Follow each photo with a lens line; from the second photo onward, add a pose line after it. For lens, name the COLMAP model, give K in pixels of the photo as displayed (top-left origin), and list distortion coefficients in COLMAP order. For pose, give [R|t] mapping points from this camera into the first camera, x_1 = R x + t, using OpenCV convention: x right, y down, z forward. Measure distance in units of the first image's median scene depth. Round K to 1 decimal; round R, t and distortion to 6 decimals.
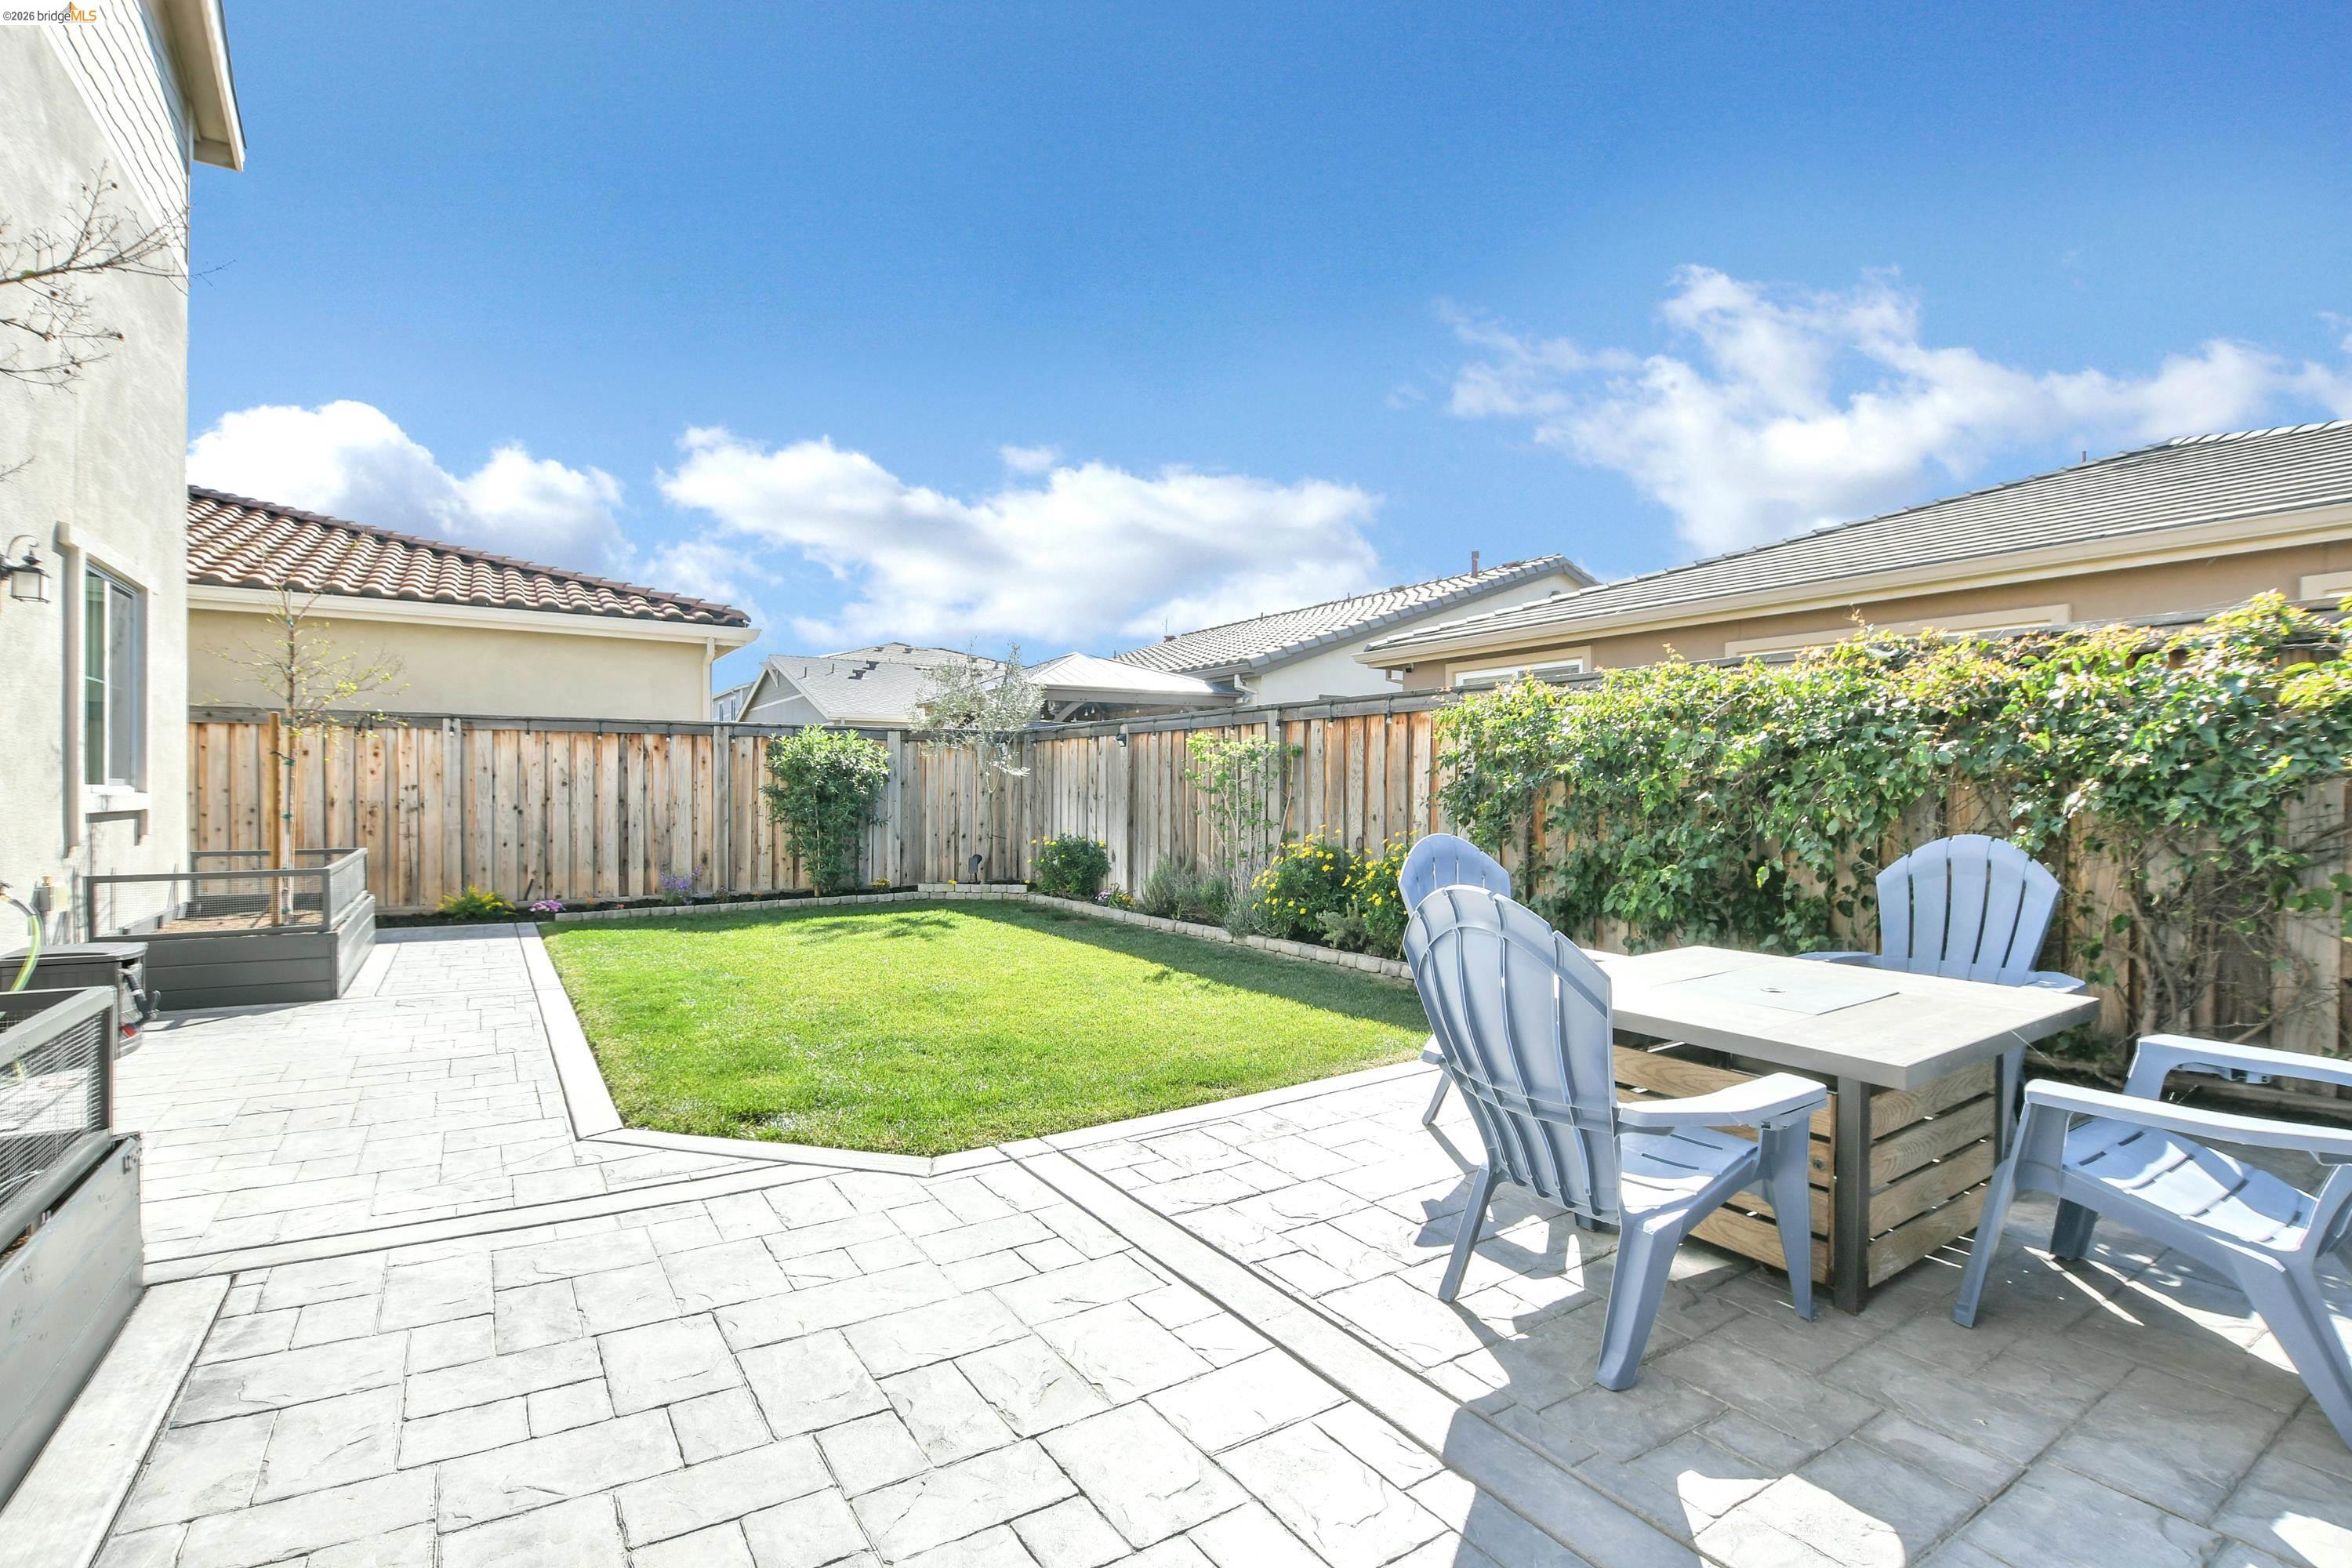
lens RADIAL K [[1086.8, 0, 1164.4], [0, 1086.8, 792.3], [0, 0, 1]] dist [-0.029672, -0.000183]
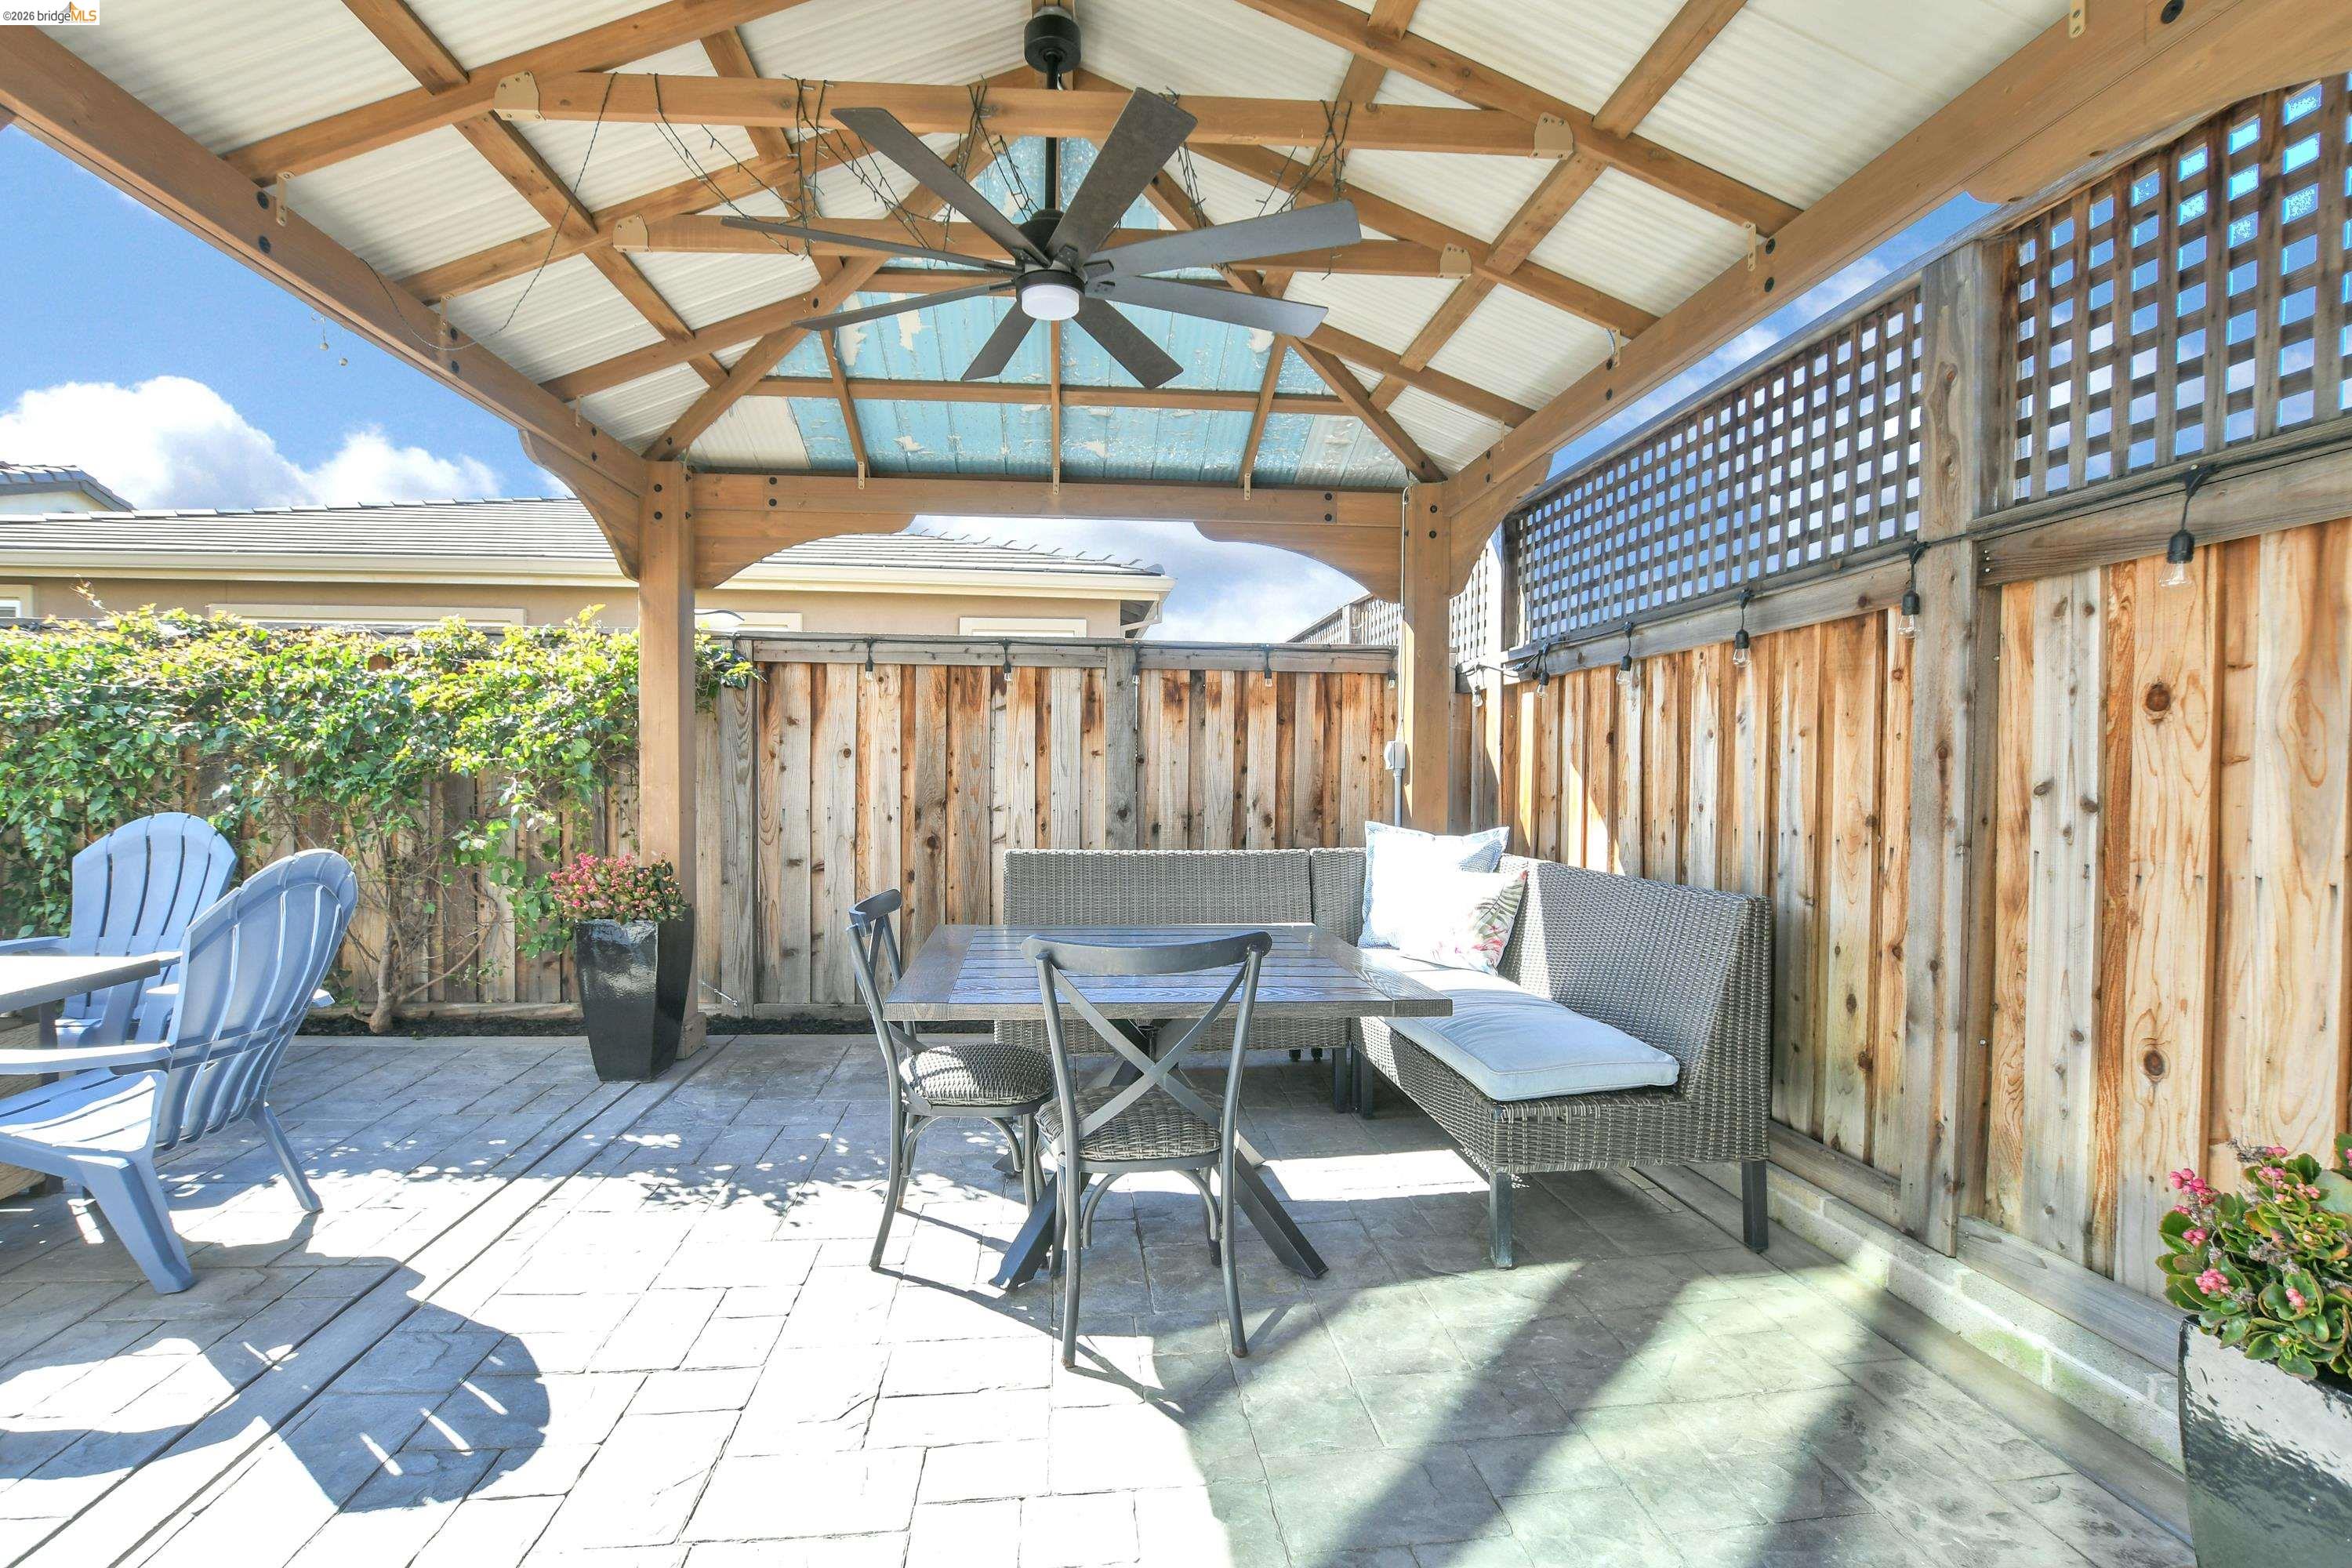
lens RADIAL K [[1086.8, 0, 1167.3], [0, 1086.8, 797.0], [0, 0, 1]] dist [-0.029672, -0.000183]
pose [[0.463311, -0.018407, 0.886005, 0.262183], [-0.006949, 0.999678, 0.024402, -0.007980], [-0.886169, -0.017463, 0.463033, -0.313022]]
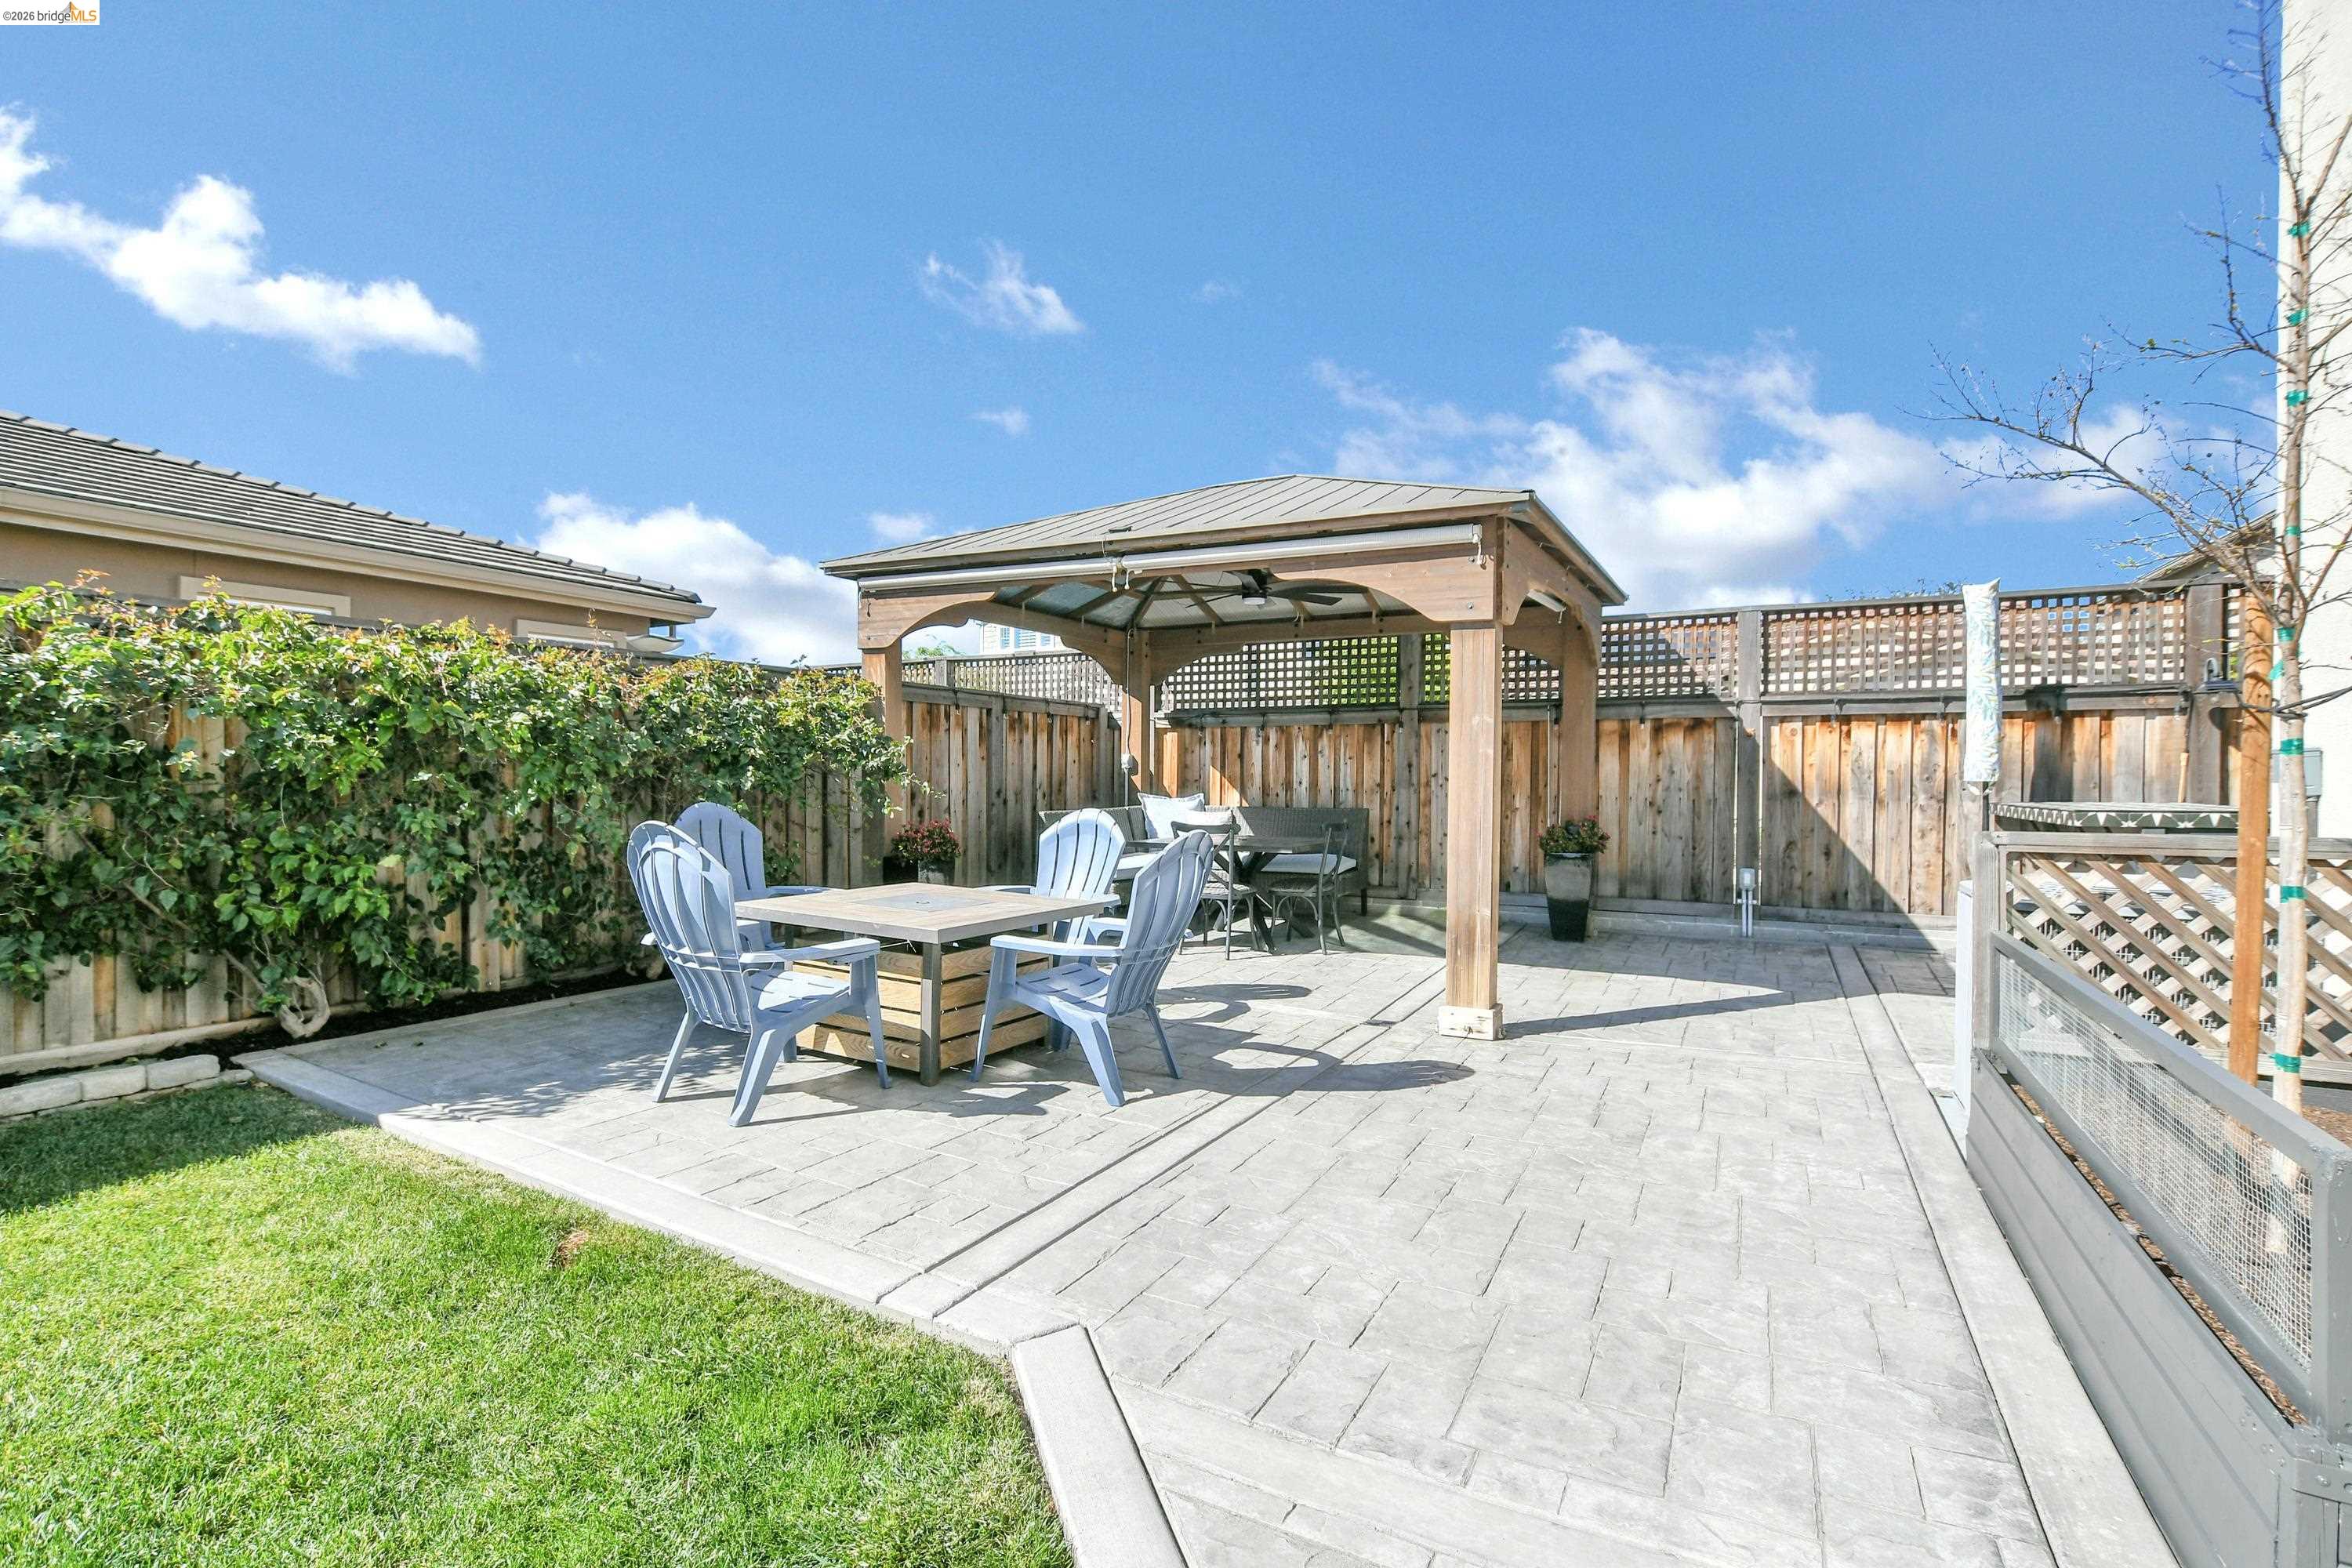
lens RADIAL K [[1086.8, 0, 1173.3], [0, 1086.8, 783.0], [0, 0, 1]] dist [-0.029672, -0.000183]
pose [[-0.466222, -0.013052, 0.884572, -0.576910], [-0.010321, 0.999903, 0.009314, -0.002216], [-0.884608, -0.004788, -0.466311, 0.804149]]
